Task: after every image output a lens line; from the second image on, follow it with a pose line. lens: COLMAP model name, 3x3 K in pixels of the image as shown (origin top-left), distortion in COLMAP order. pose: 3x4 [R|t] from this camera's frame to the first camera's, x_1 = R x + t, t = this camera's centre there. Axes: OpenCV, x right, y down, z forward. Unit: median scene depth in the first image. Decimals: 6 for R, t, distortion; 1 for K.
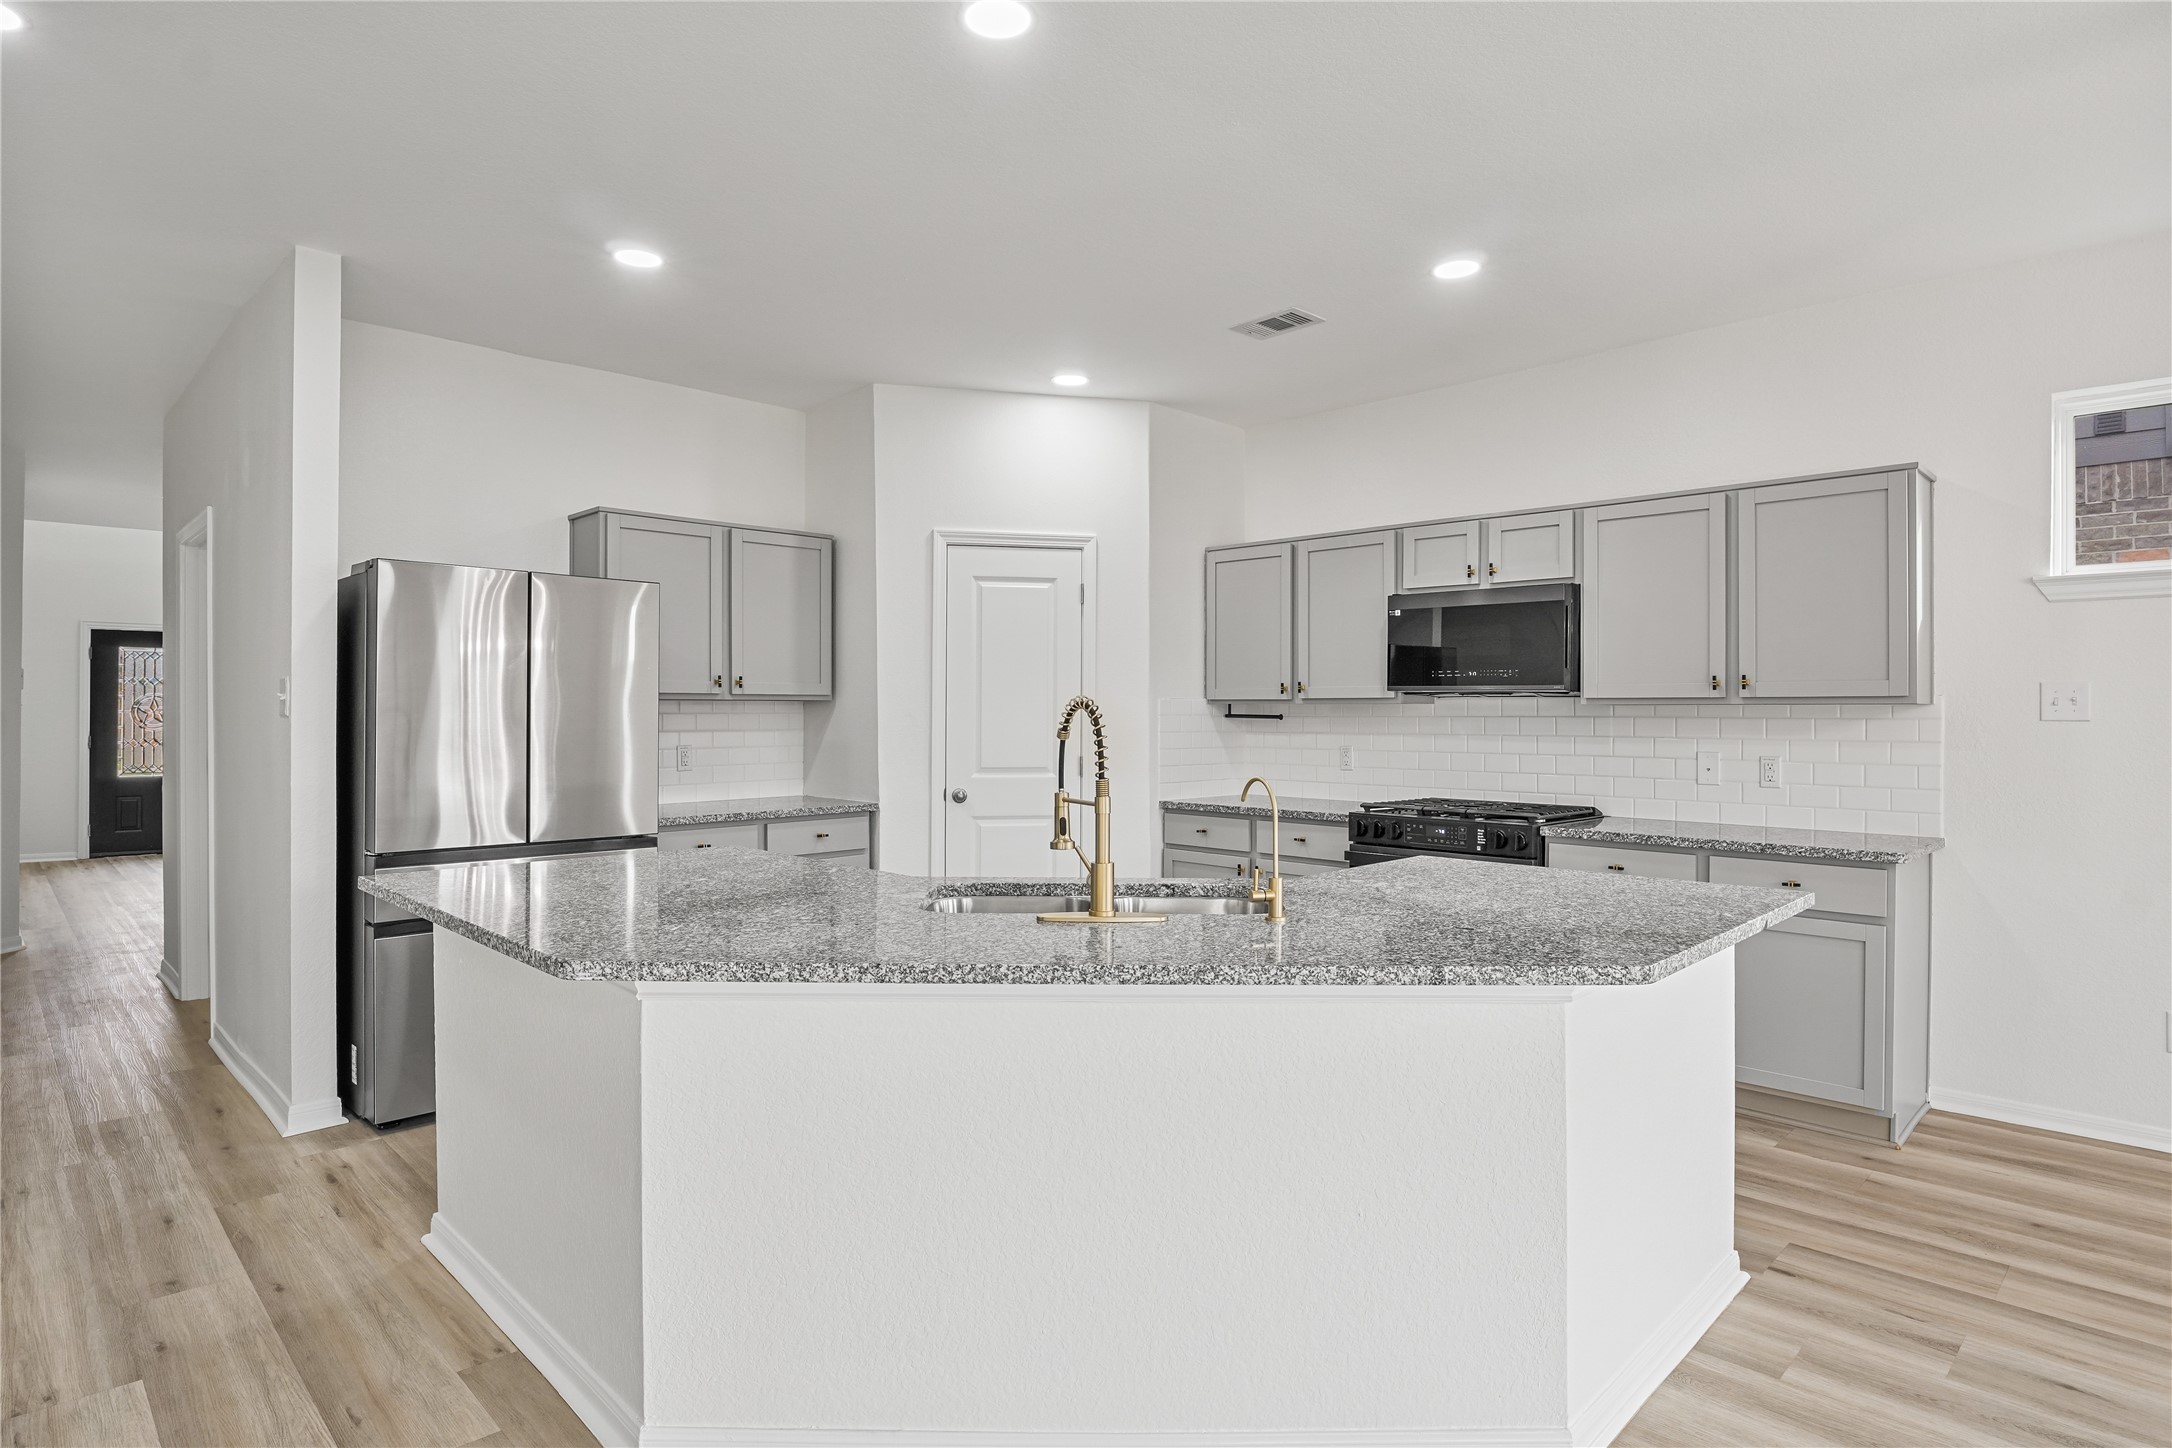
lens RADIAL K [[1157.6, 0, 1091.1], [0, 1157.6, 712.6], [0, 0, 1]] dist [-0.022687, 0.000412]
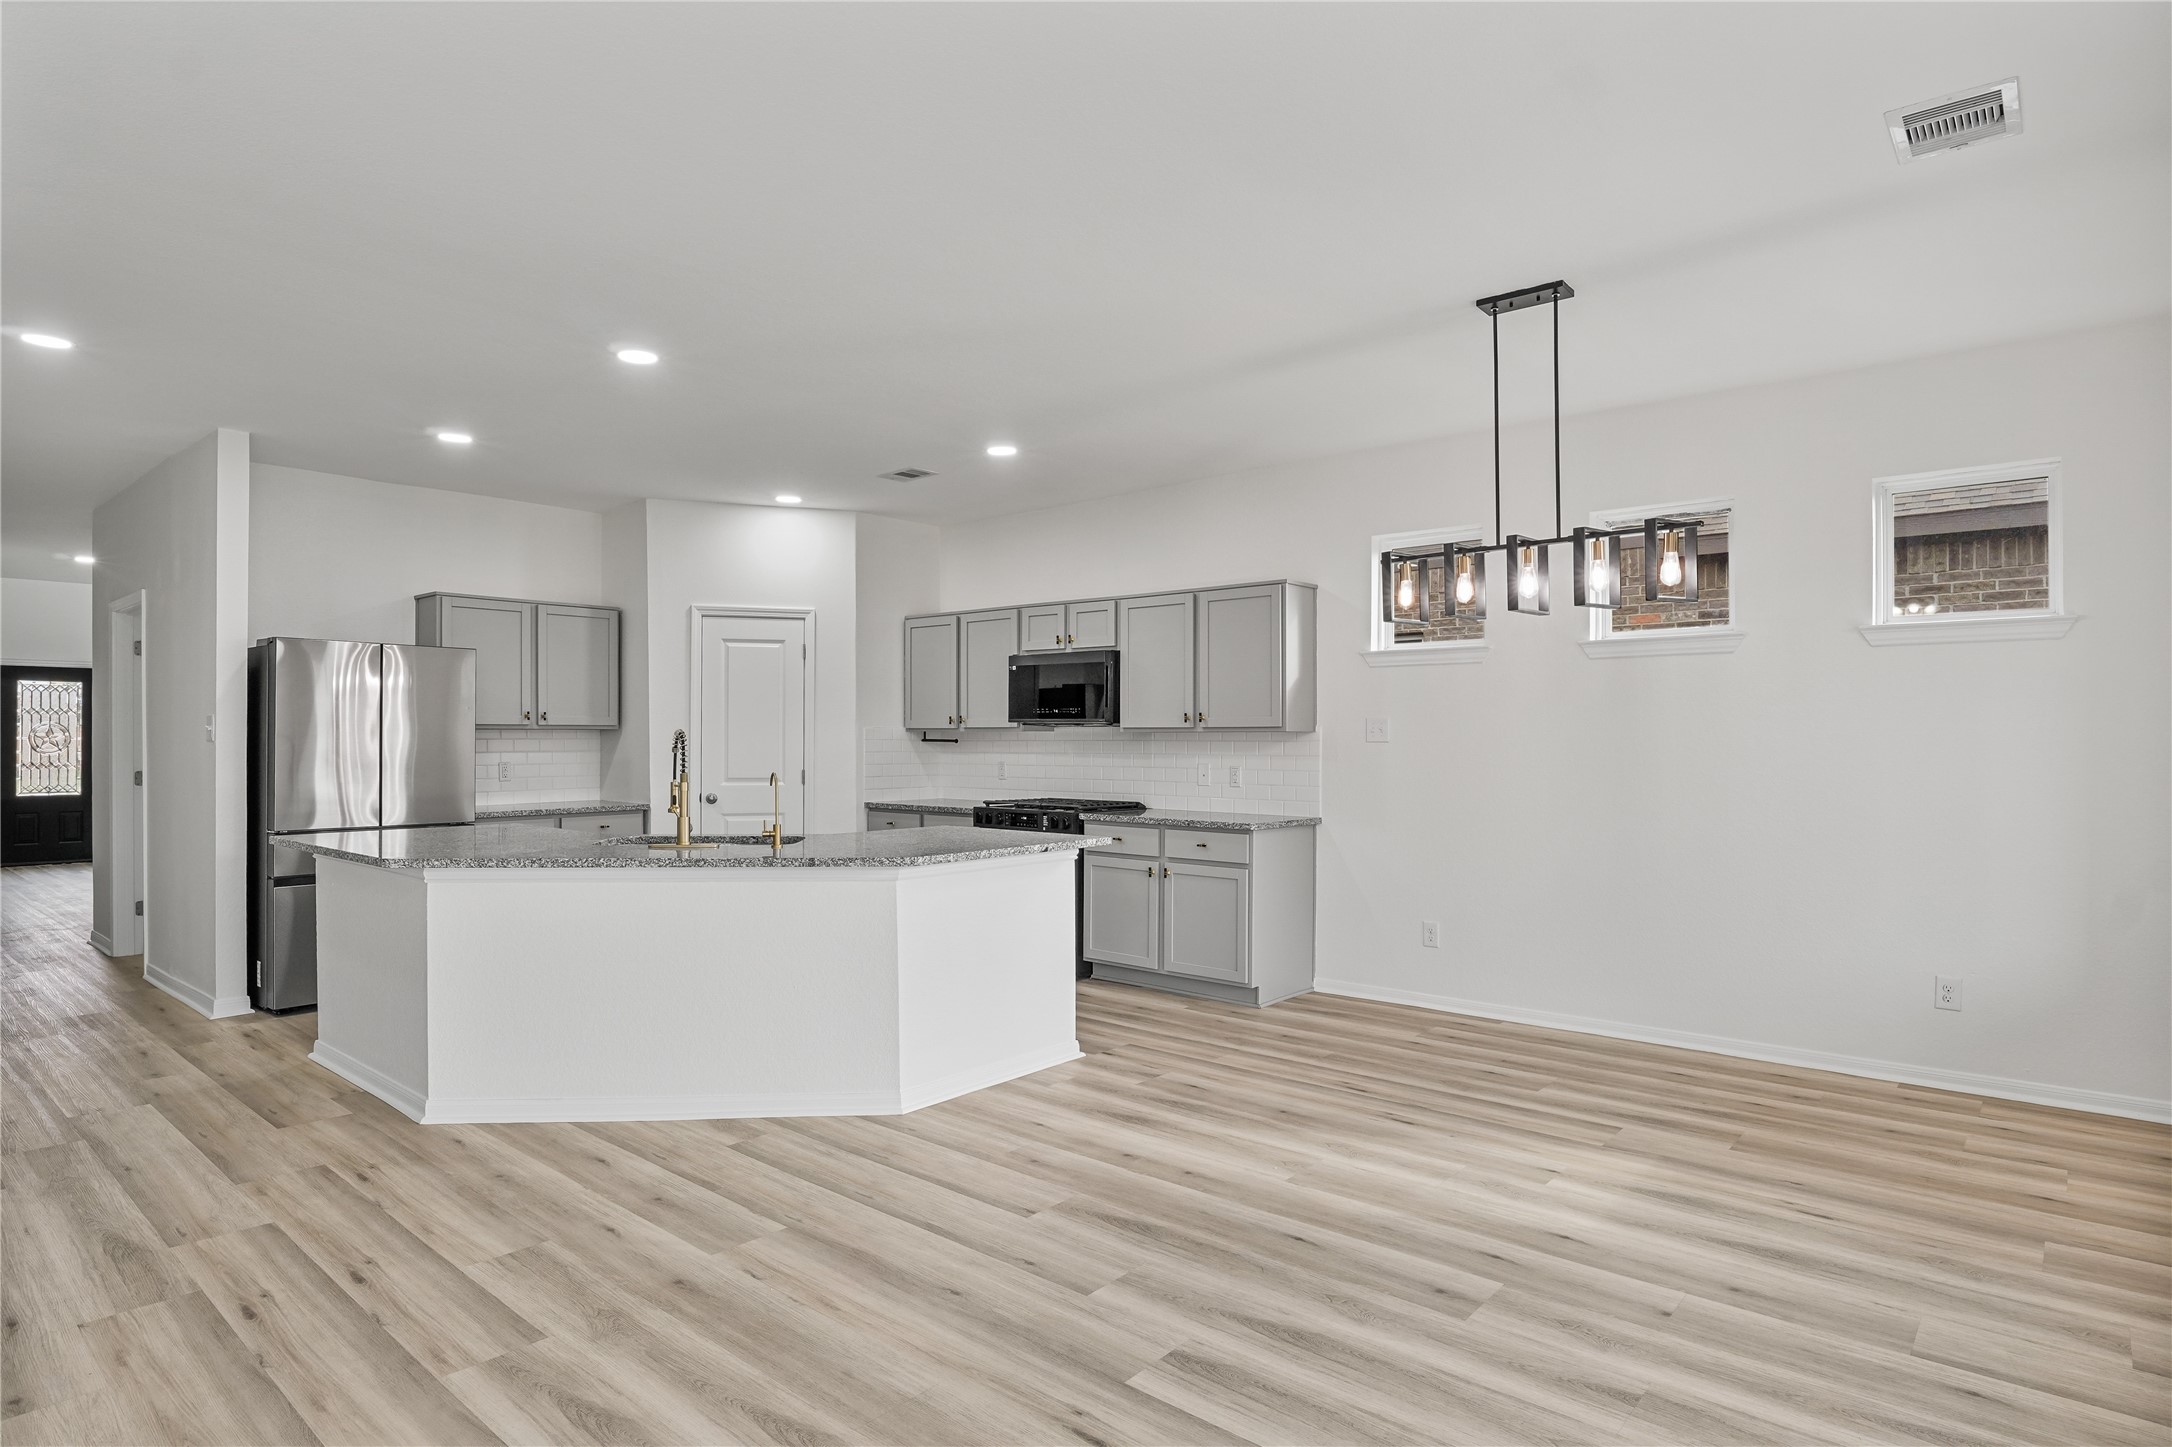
lens RADIAL K [[1158.4, 0, 1084.1], [0, 1158.4, 735.5], [0, 0, 1]] dist [-0.023364, 0.001627]
pose [[0.997013, -0.001370, 0.077220, 0.242714], [0.001519, 0.999997, -0.001879, 0.000161], [-0.077217, 0.001991, 0.997012, -0.440641]]
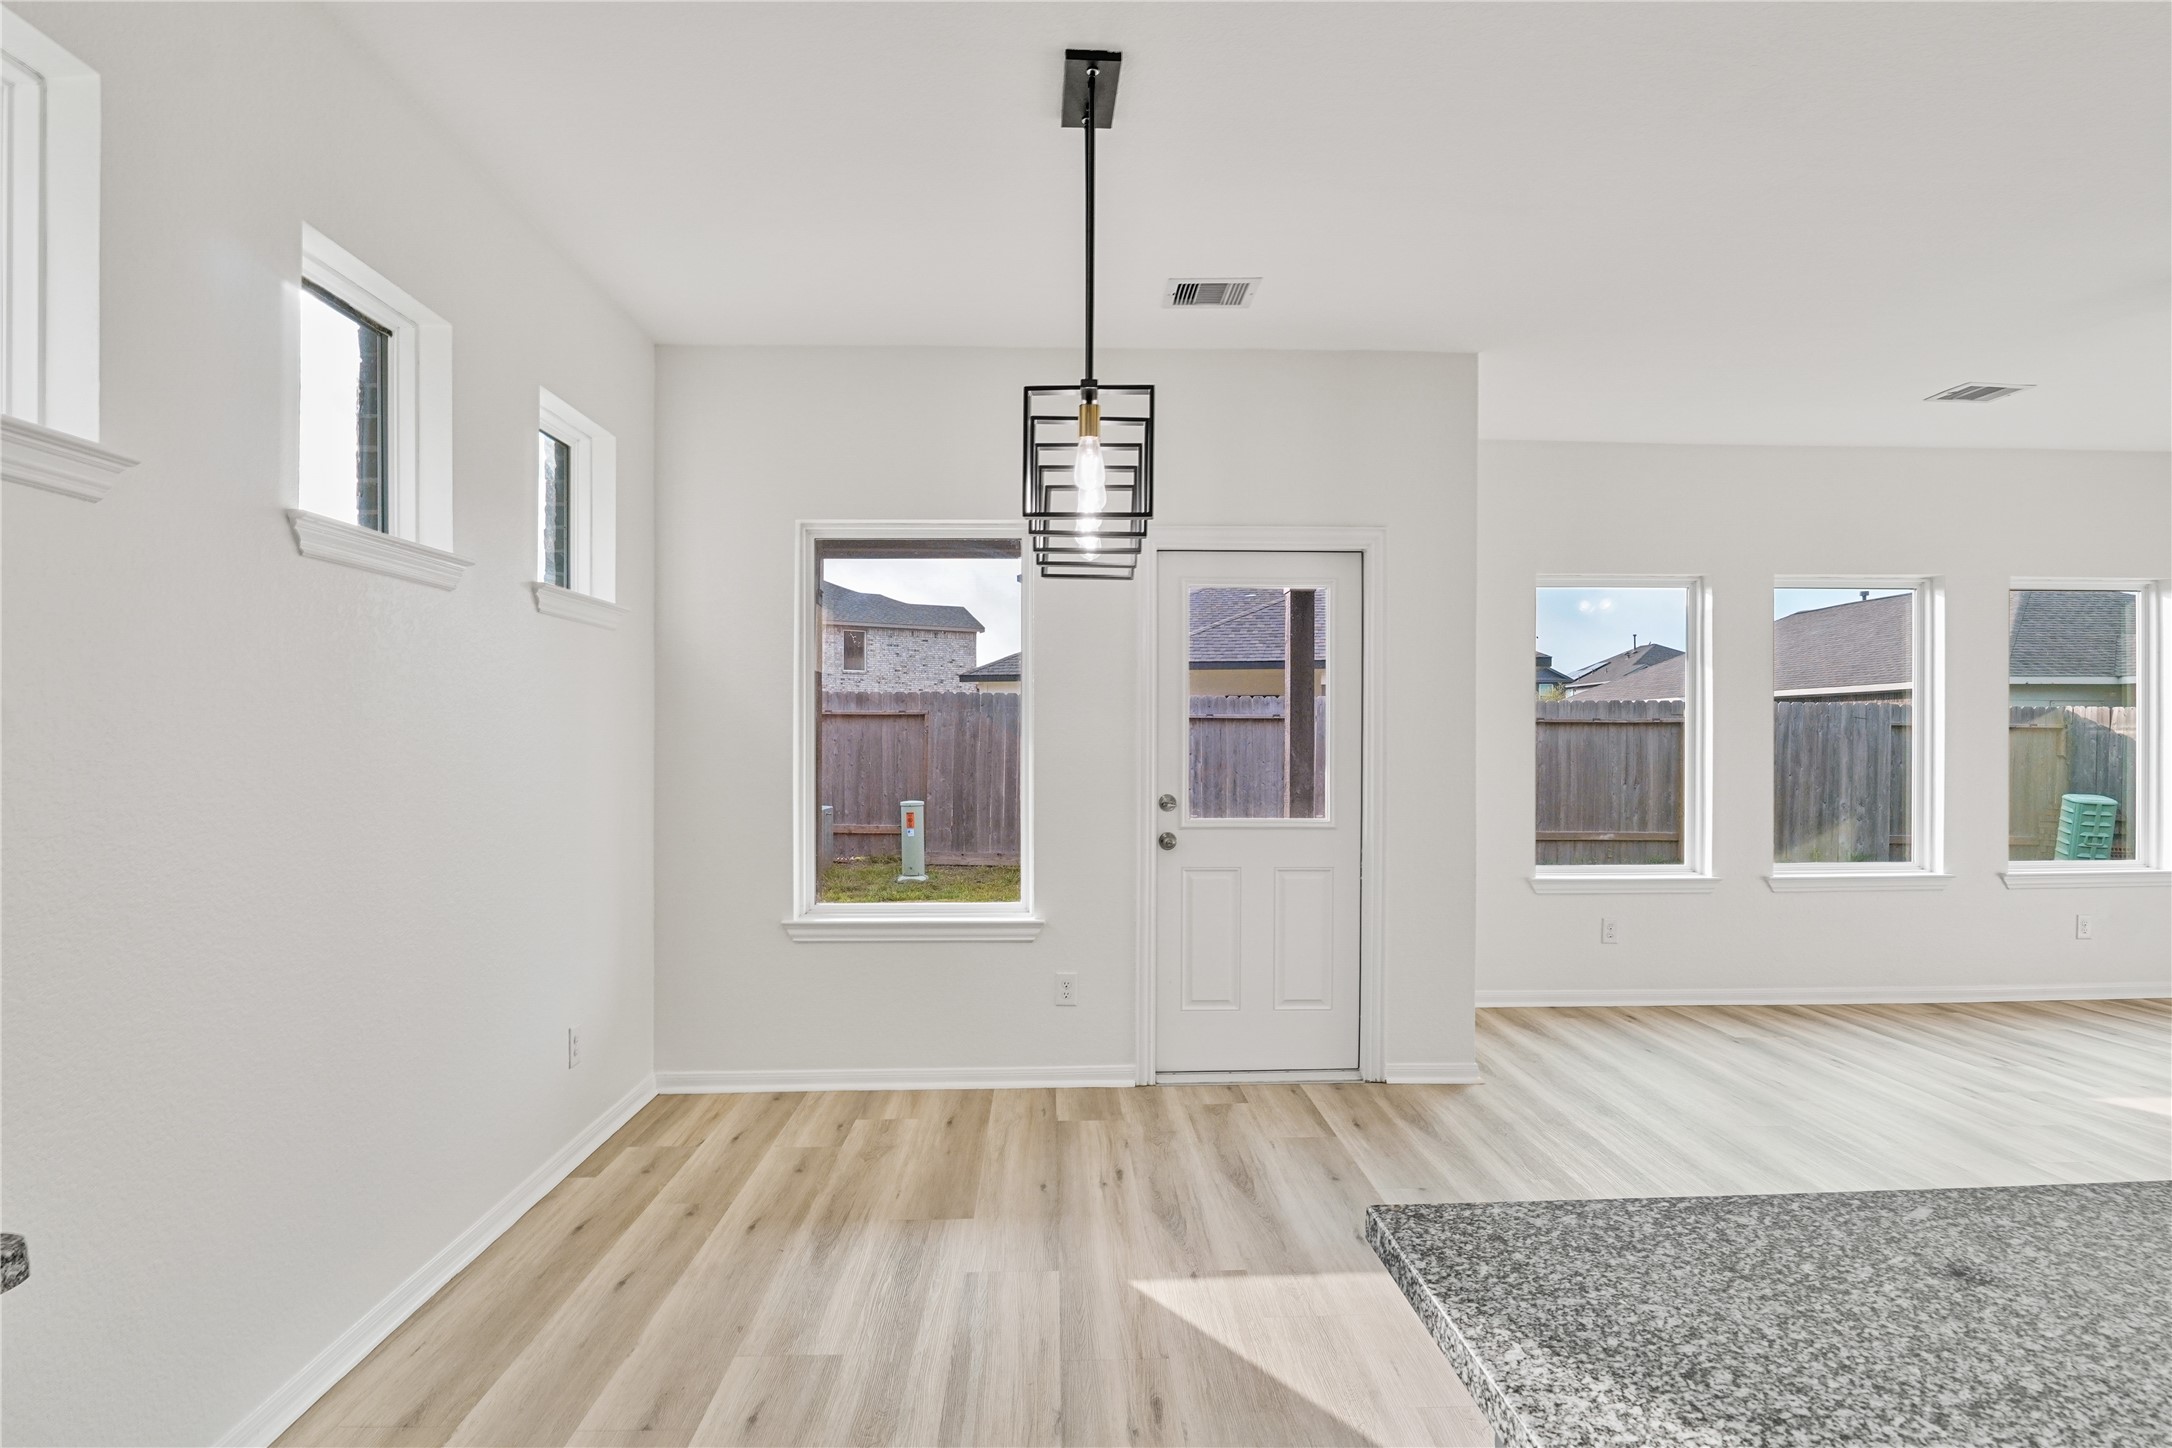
lens RADIAL K [[1154.7, 0, 1093.5], [0, 1154.7, 748.9], [0, 0, 1]] dist [-0.022380, -0.000632]
pose [[-0.738547, -0.008750, 0.674146, 0.241115], [-0.002770, 0.999947, 0.009944, 0.001681], [-0.674197, 0.005477, -0.738531, 0.725114]]
